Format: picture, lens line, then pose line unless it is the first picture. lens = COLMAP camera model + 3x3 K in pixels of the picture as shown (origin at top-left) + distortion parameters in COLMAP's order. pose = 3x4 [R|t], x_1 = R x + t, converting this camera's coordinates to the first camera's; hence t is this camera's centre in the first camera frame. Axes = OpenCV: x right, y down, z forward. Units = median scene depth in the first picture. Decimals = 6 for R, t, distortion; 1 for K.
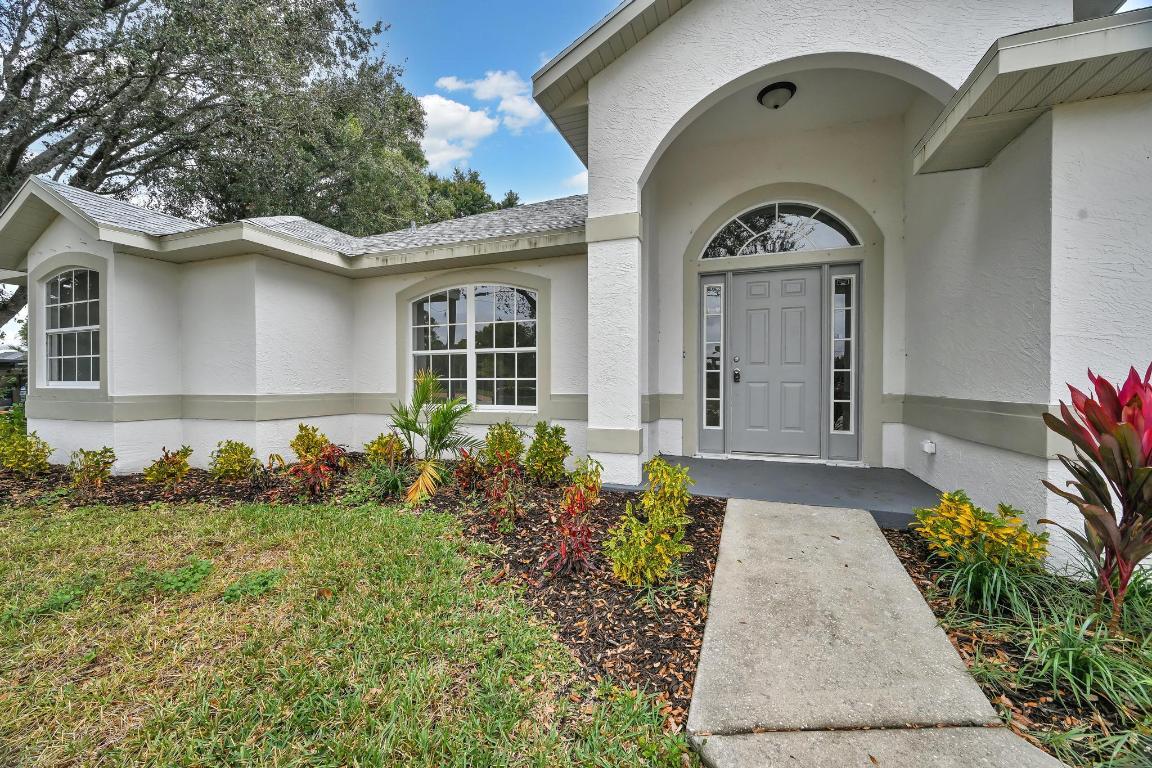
lens RADIAL K [[447.9, 0, 576.0], [0, 447.9, 384.0], [0, 0, 1]] dist [-0.001561, -0.000872]
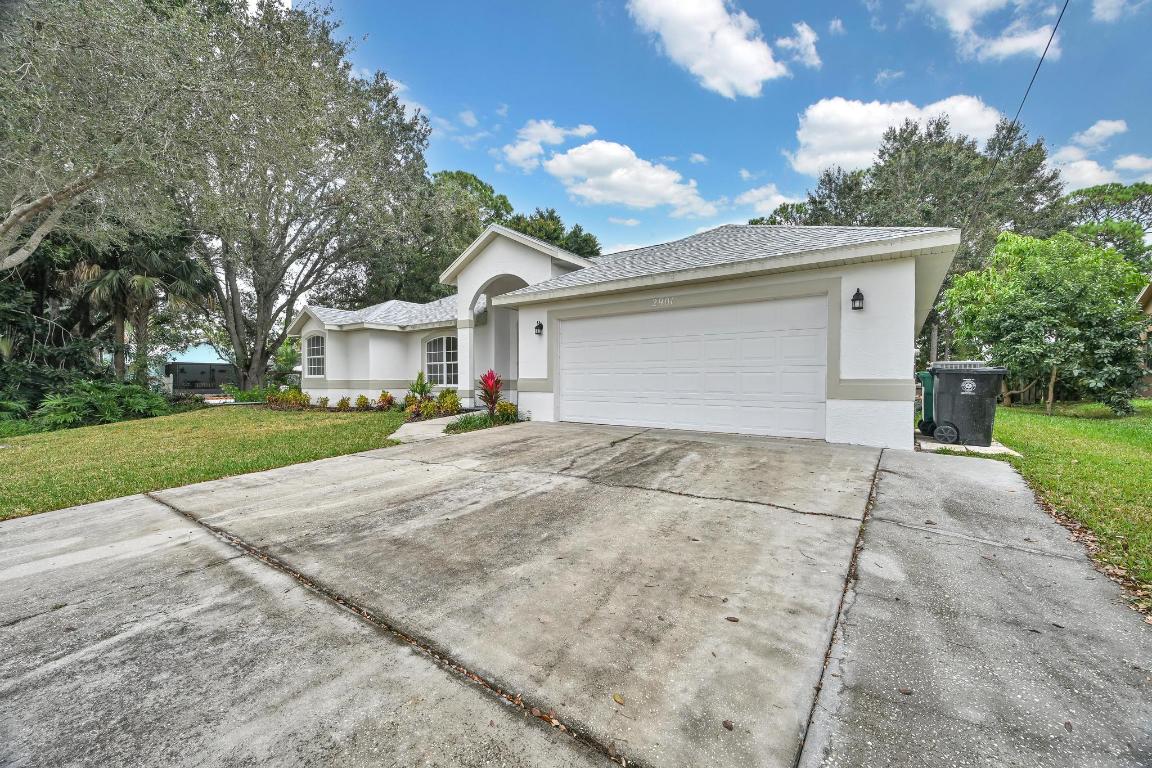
lens RADIAL K [[447.9, 0, 576.0], [0, 447.9, 384.0], [0, 0, 1]] dist [-0.001561, -0.000872]
pose [[0.963851, 0.002595, -0.266428, 1.244059], [-0.001566, 0.999990, 0.004076, 0.036279], [0.266436, -0.003511, 0.963846, -1.321460]]
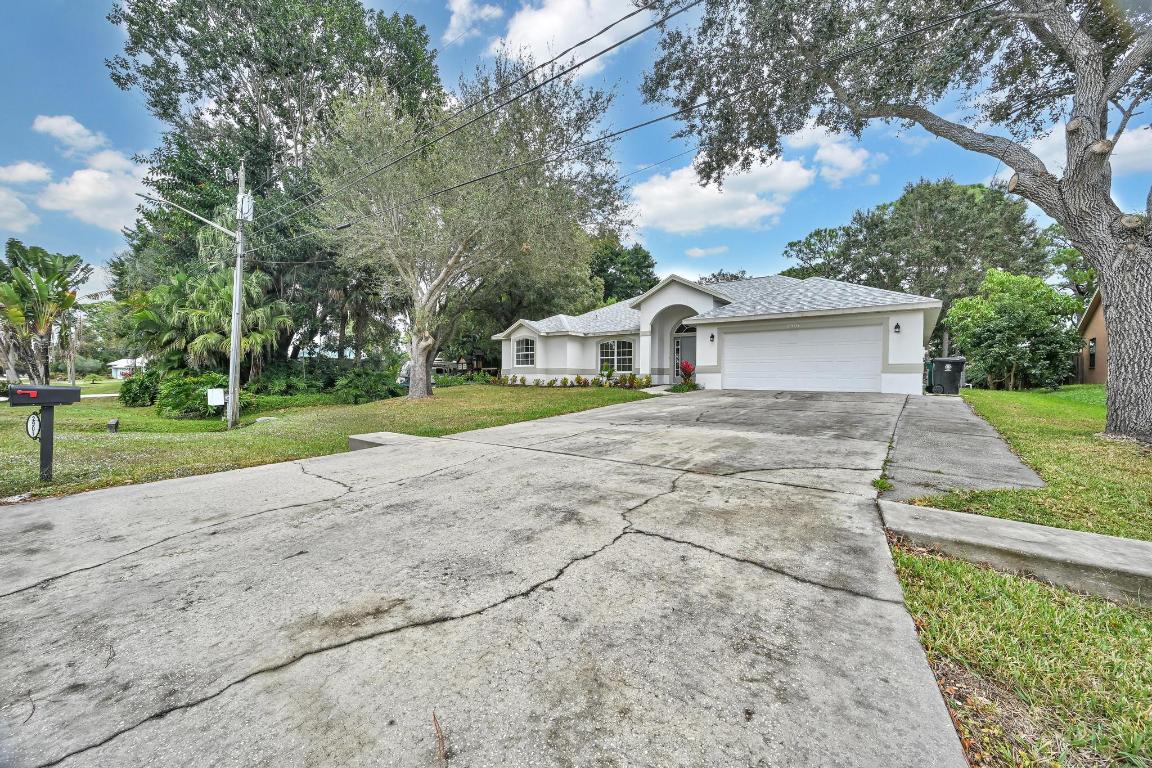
lens RADIAL K [[447.9, 0, 576.0], [0, 447.9, 384.0], [0, 0, 1]] dist [-0.001561, -0.000872]
pose [[0.957848, 0.011155, -0.287060, 0.596924], [-0.010116, 0.999936, 0.005102, 0.151918], [0.287098, -0.001983, 0.957899, -3.039385]]
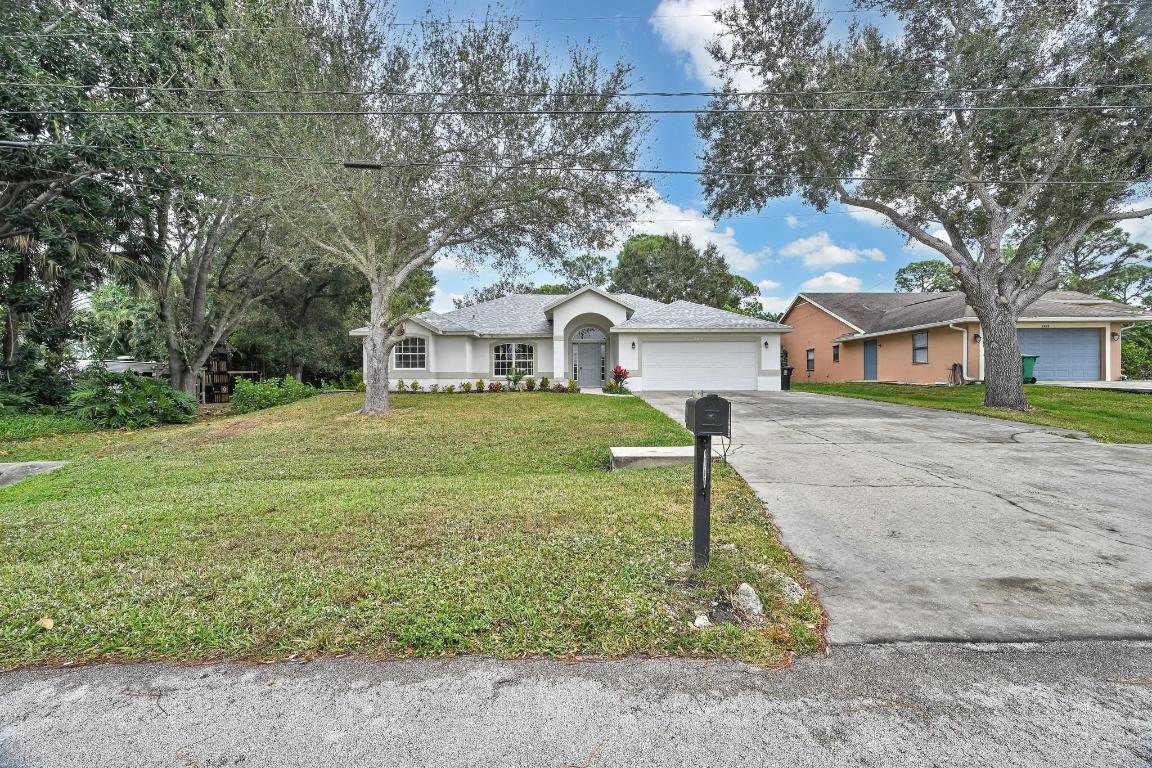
lens RADIAL K [[447.9, 0, 576.0], [0, 447.9, 384.0], [0, 0, 1]] dist [-0.001561, -0.000872]
pose [[0.937482, -0.005006, 0.347997, -1.150304], [0.007223, 0.999961, -0.005074, 0.154508], [-0.347958, 0.007270, 0.937482, -2.927234]]
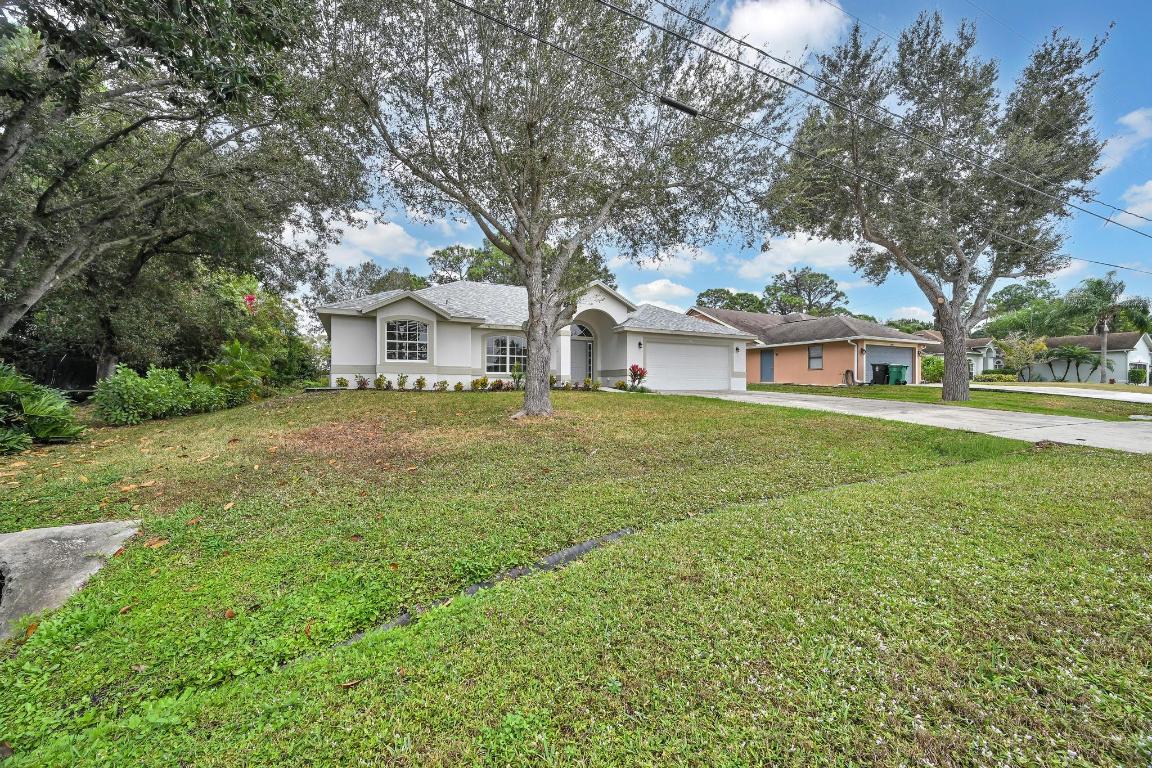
lens RADIAL K [[447.9, 0, 576.0], [0, 447.9, 384.0], [0, 0, 1]] dist [-0.001561, -0.000872]
pose [[0.688873, 0.003828, 0.724872, -2.505961], [0.001776, 0.999974, -0.006969, 0.172158], [-0.724880, 0.006088, 0.688849, -1.793956]]
